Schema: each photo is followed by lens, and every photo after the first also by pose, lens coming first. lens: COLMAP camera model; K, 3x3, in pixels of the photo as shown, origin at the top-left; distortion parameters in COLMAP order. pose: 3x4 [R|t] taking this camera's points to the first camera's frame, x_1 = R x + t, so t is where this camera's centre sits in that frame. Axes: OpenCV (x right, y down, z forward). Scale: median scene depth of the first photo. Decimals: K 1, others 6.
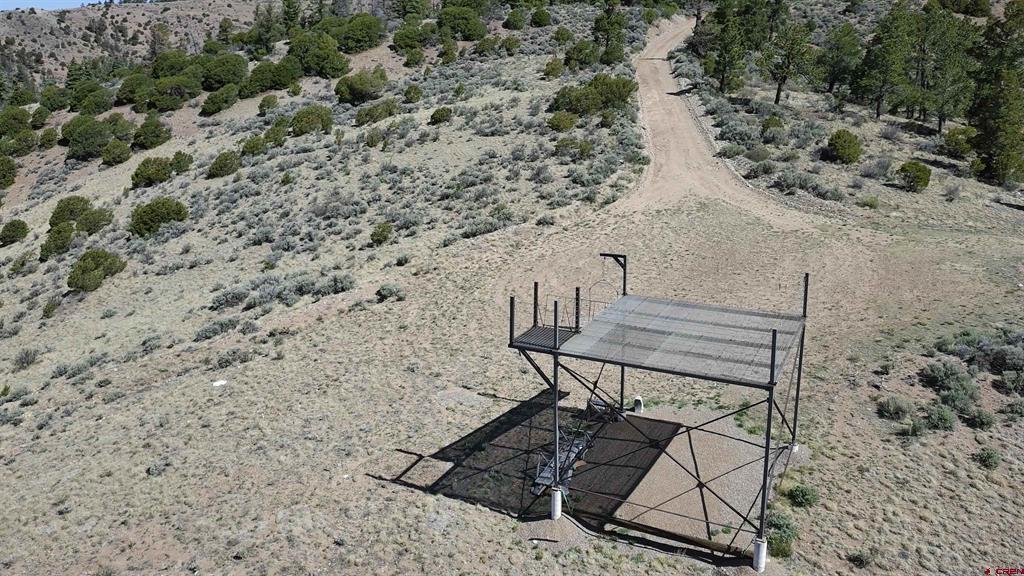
lens RADIAL K [[792.5, 0, 518.7], [0, 792.5, 289.6], [0, 0, 1]] dist [0.066641, -0.068557]
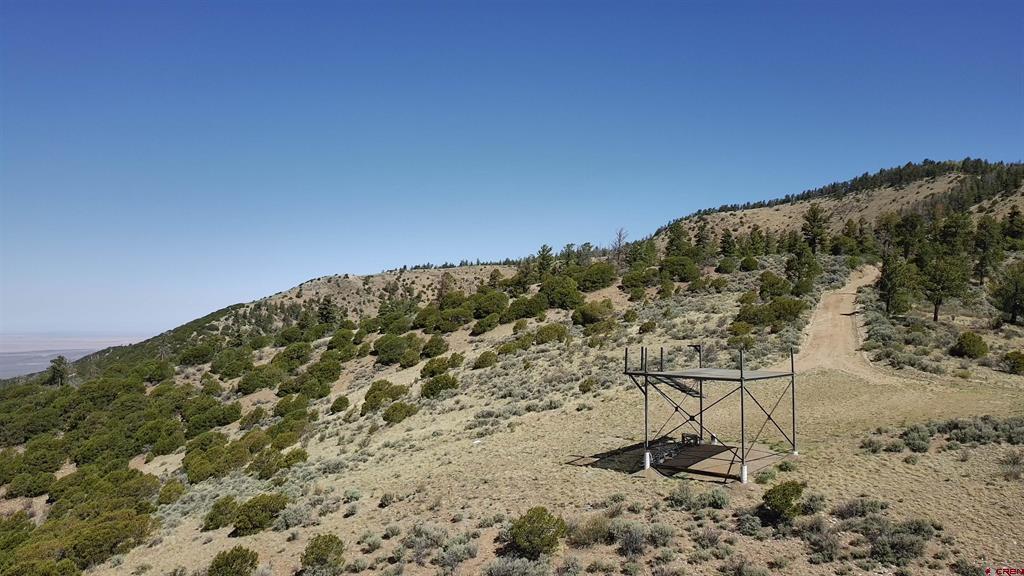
lens RADIAL K [[792.5, 0, 511.6], [0, 792.5, 291.1], [0, 0, 1]] dist [0.066641, -0.068557]
pose [[0.952871, 0.001595, -0.303370, 0.124167], [-0.095715, 0.950493, -0.295638, 0.188404], [0.287880, 0.310742, 0.905850, -0.365551]]
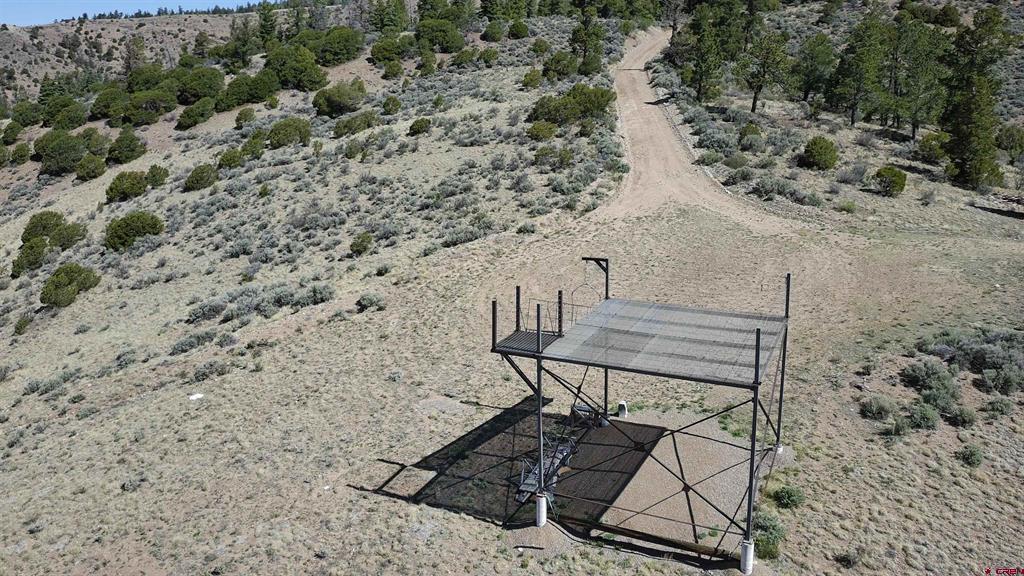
lens RADIAL K [[792.5, 0, 519.9], [0, 792.5, 289.7], [0, 0, 1]] dist [0.066641, -0.068557]
pose [[0.999593, -0.013702, 0.025006, -0.000094], [0.014086, 0.999785, -0.015226, 0.004121], [-0.024792, 0.015572, 0.999571, 0.004003]]
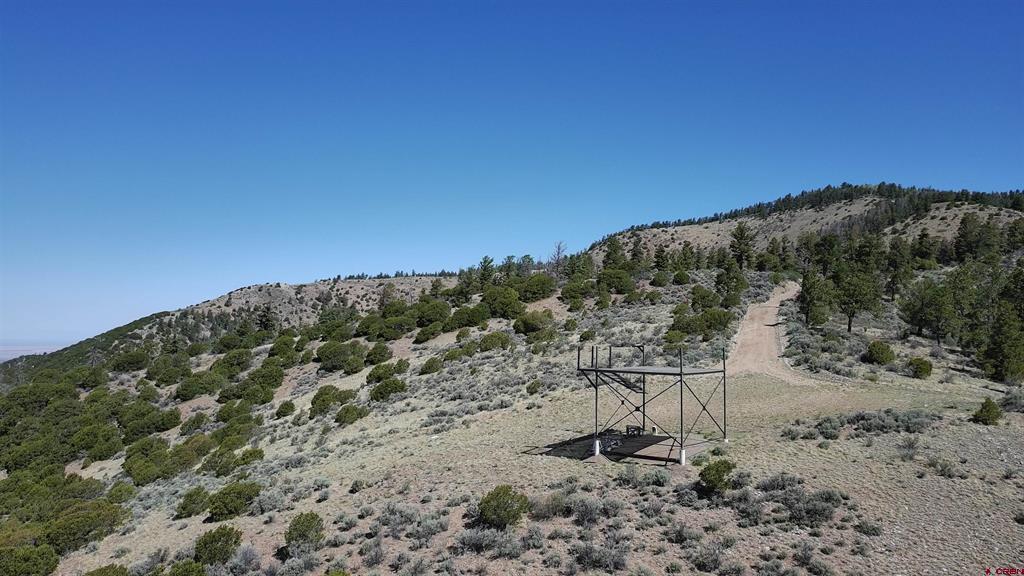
lens RADIAL K [[792.5, 0, 509.9], [0, 792.5, 288.5], [0, 0, 1]] dist [0.066641, -0.068557]
pose [[0.974117, 0.010834, -0.225783, 0.116248], [-0.084835, 0.943359, -0.320744, 0.223811], [0.209519, 0.331597, 0.919862, -0.441741]]
